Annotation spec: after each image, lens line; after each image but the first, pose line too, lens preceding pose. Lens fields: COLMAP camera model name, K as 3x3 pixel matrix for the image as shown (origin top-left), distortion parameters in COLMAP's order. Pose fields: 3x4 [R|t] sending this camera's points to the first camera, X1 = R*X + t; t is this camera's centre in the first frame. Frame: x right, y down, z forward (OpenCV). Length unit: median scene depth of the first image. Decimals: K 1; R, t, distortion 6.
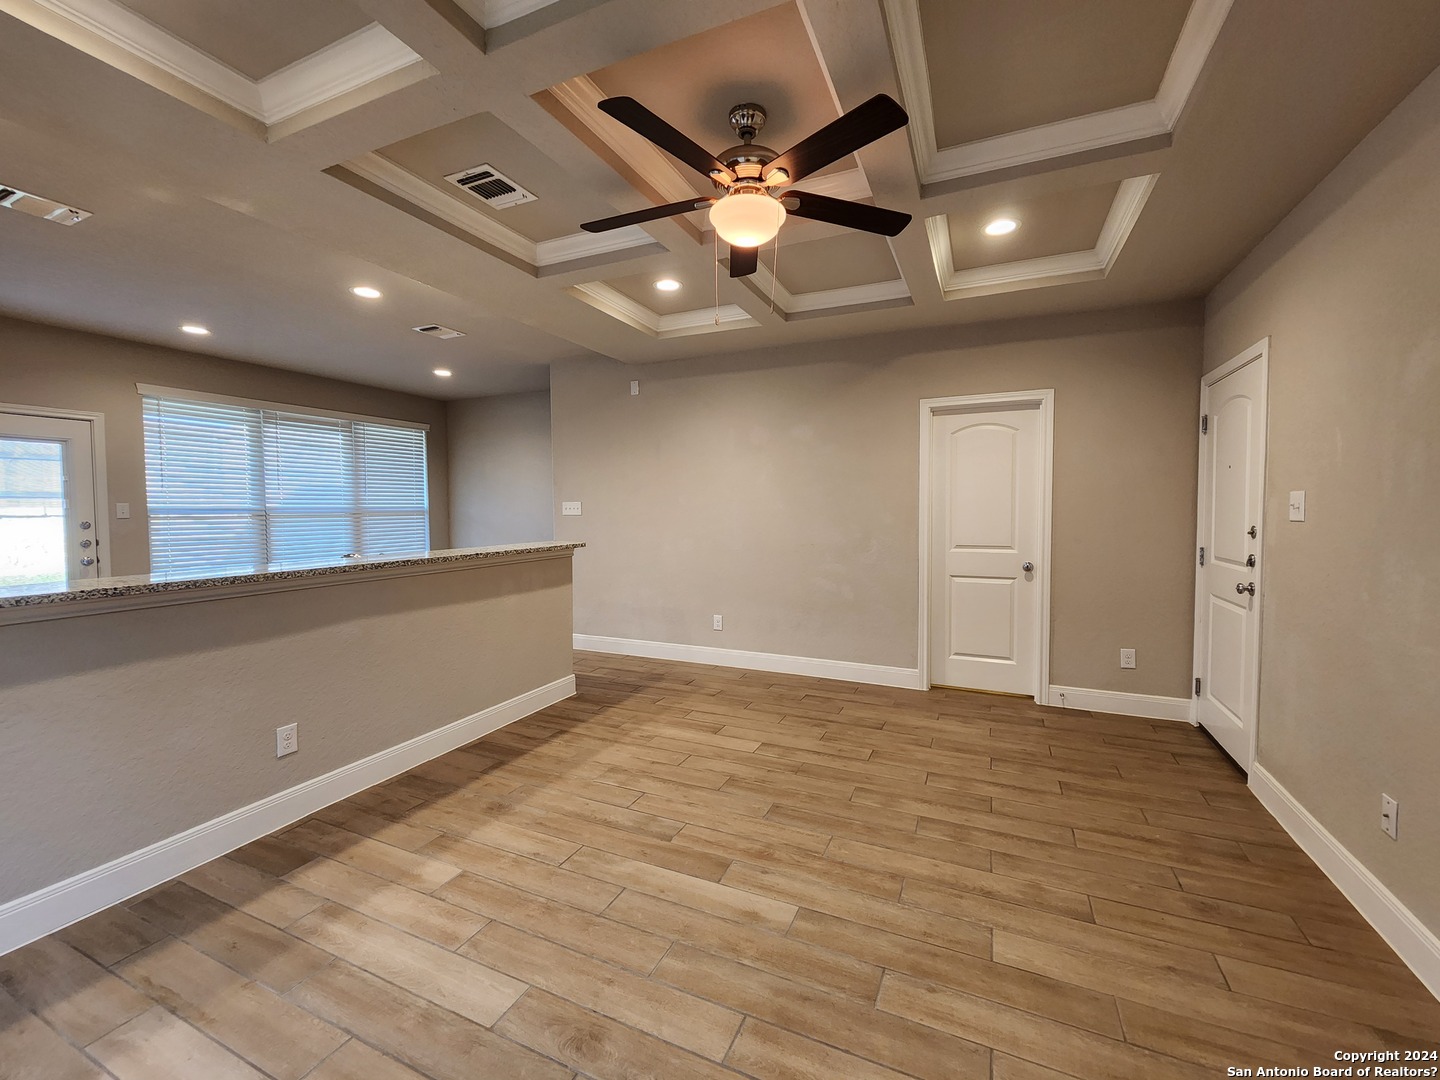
lens RADIAL K [[584.9, 0, 727.6], [0, 584.9, 535.1], [0, 0, 1]] dist [0.000609, -0.000655]
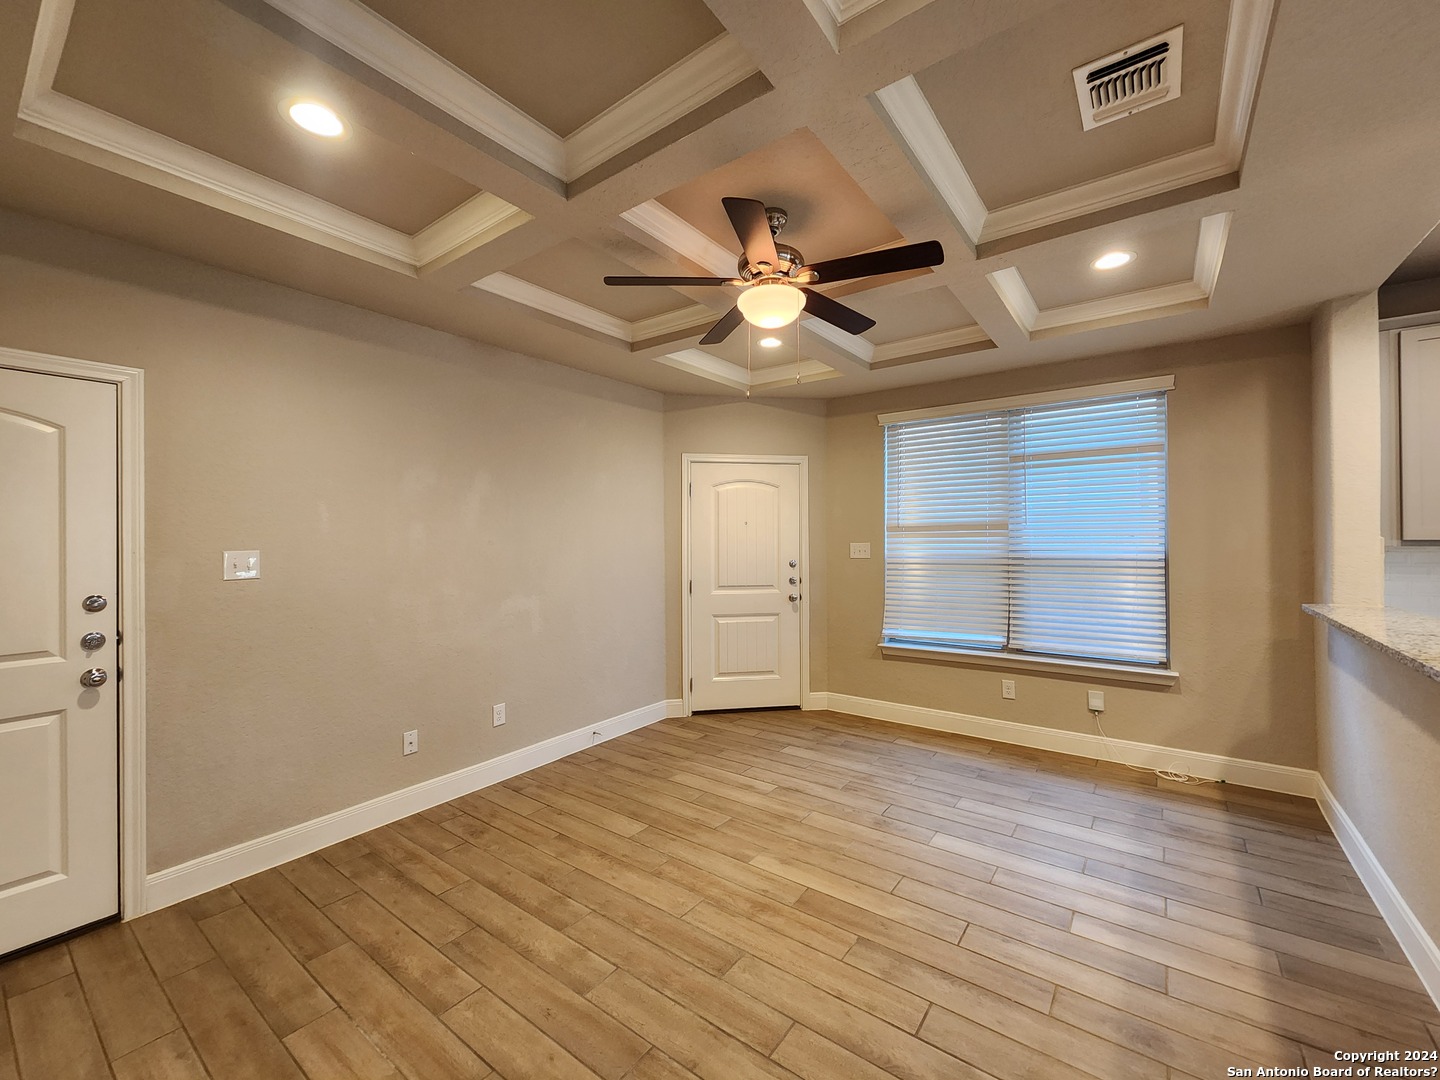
lens RADIAL K [[584.9, 0, 727.6], [0, 584.9, 535.1], [0, 0, 1]] dist [0.000609, -0.000655]
pose [[-0.978082, 0.012525, 0.207843, -0.076863], [0.021275, 0.998977, 0.039916, -0.103445], [-0.207130, 0.043463, -0.977347, 1.506476]]
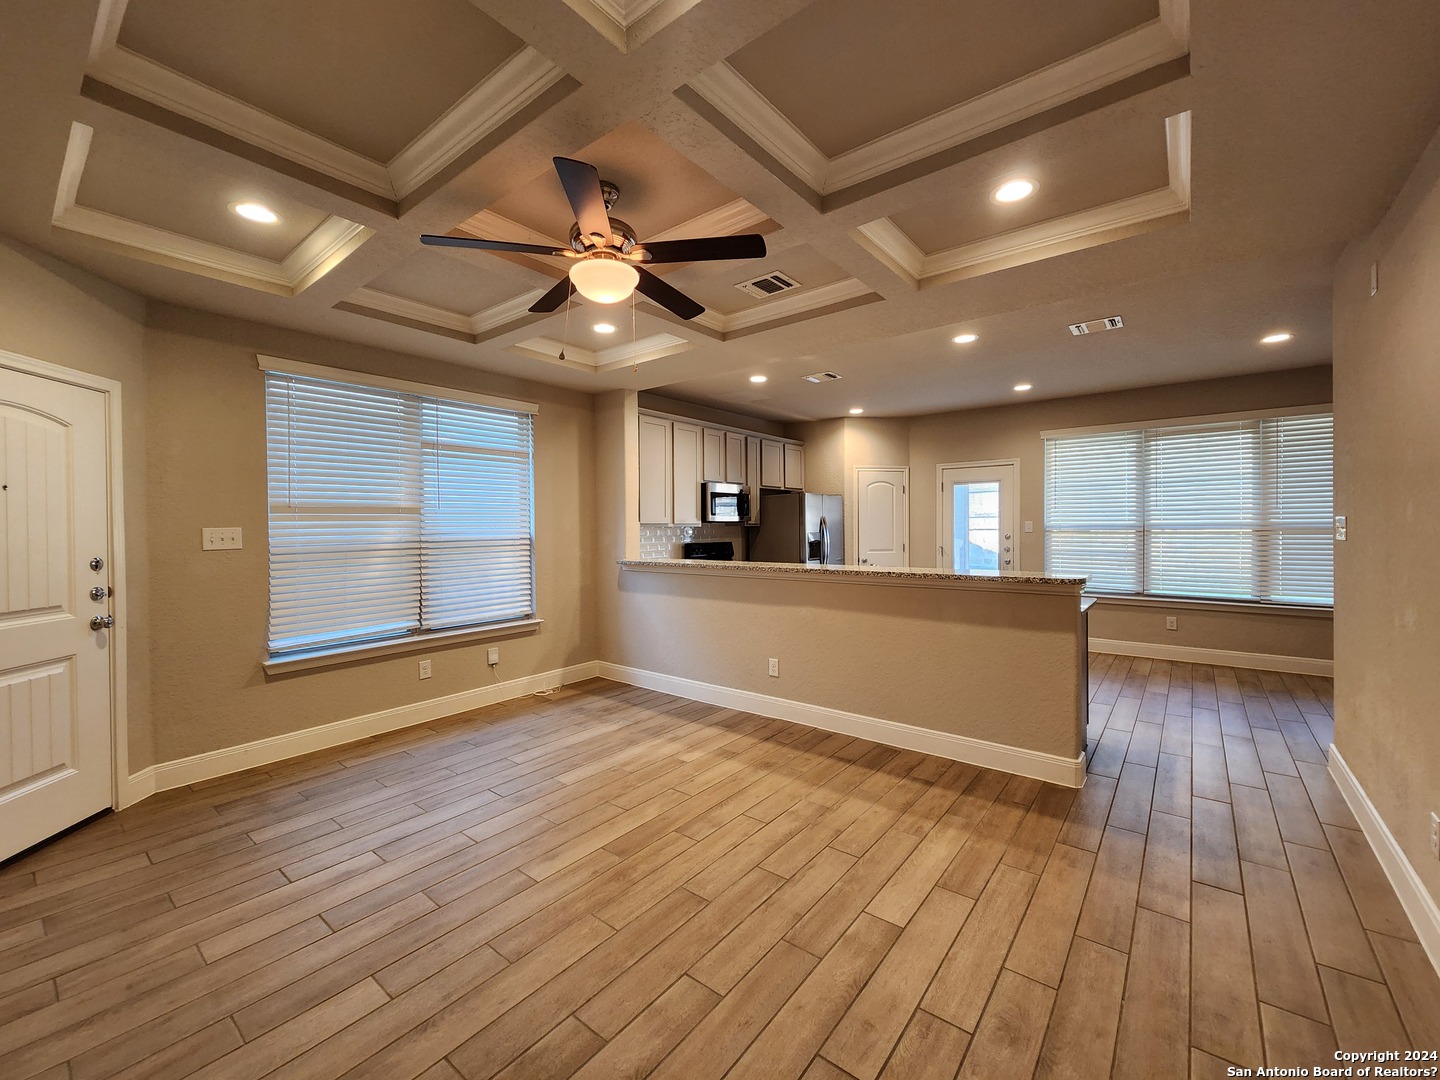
lens RADIAL K [[583.6, 0, 735.6], [0, 583.6, 533.6], [0, 0, 1]] dist [0.006150, -0.003604]
pose [[-0.236675, 0.020696, -0.971369, 0.759699], [-0.036069, 0.998897, 0.030071, -0.068023], [0.970919, 0.042153, -0.235667, 1.079986]]
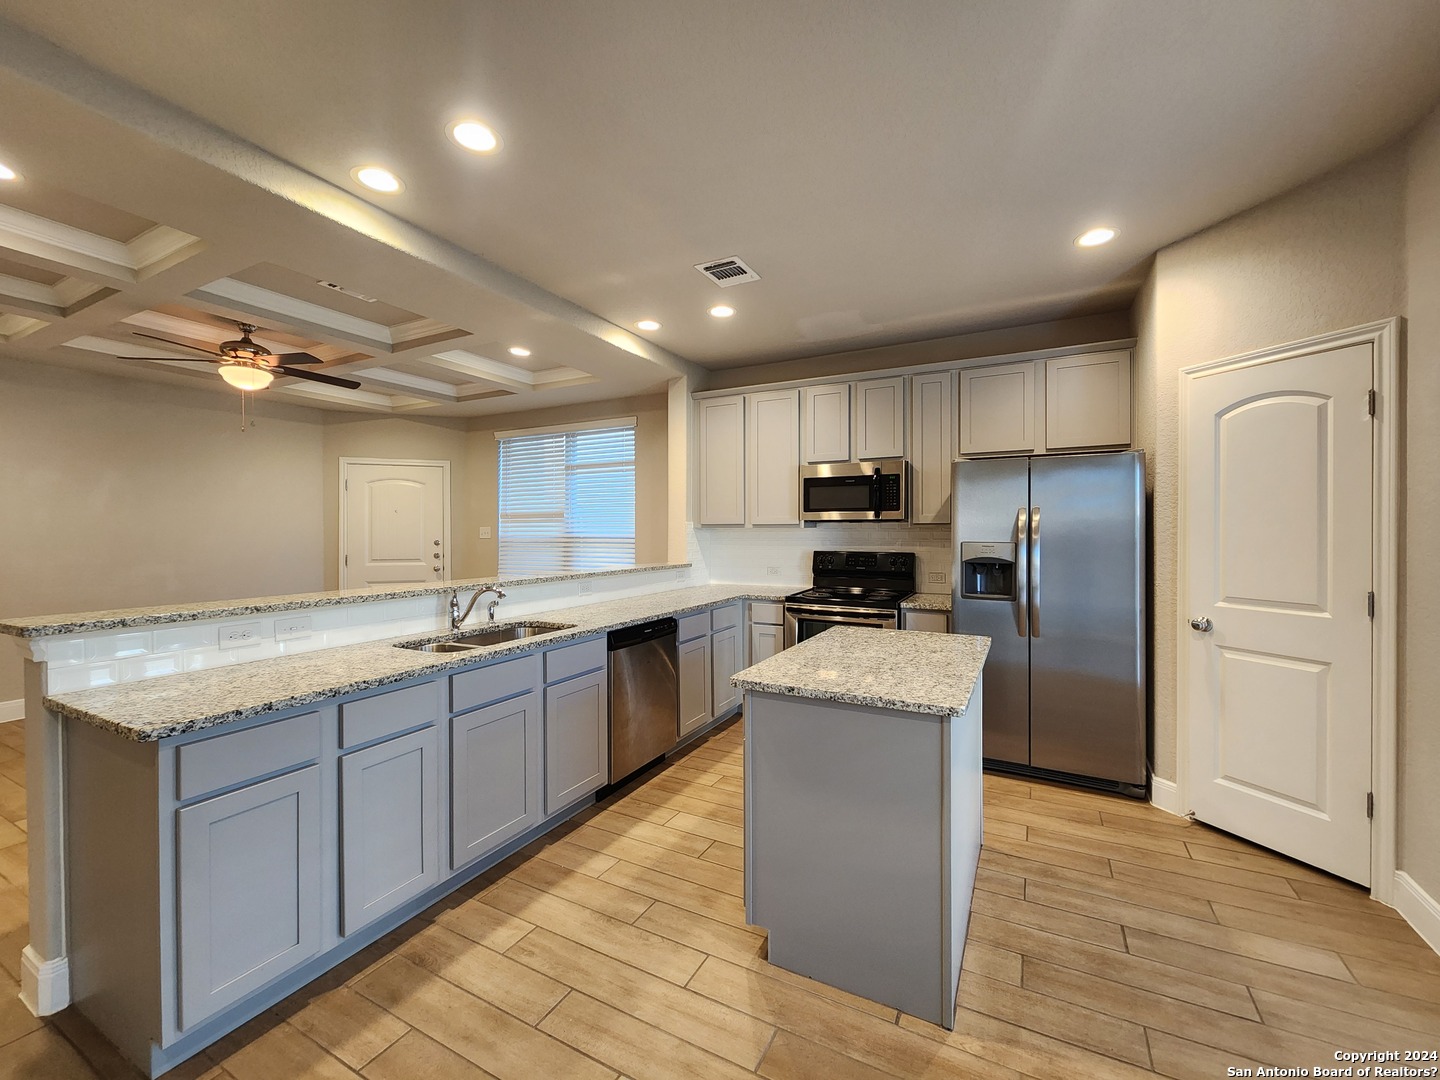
lens RADIAL K [[586.4, 0, 734.8], [0, 586.4, 534.0], [0, 0, 1]] dist [0.002476, -0.002073]
pose [[-0.998450, 0.006556, 0.055264, -1.135709], [0.009548, 0.998493, 0.054050, -0.092387], [-0.054826, 0.054494, -0.997008, 1.966138]]
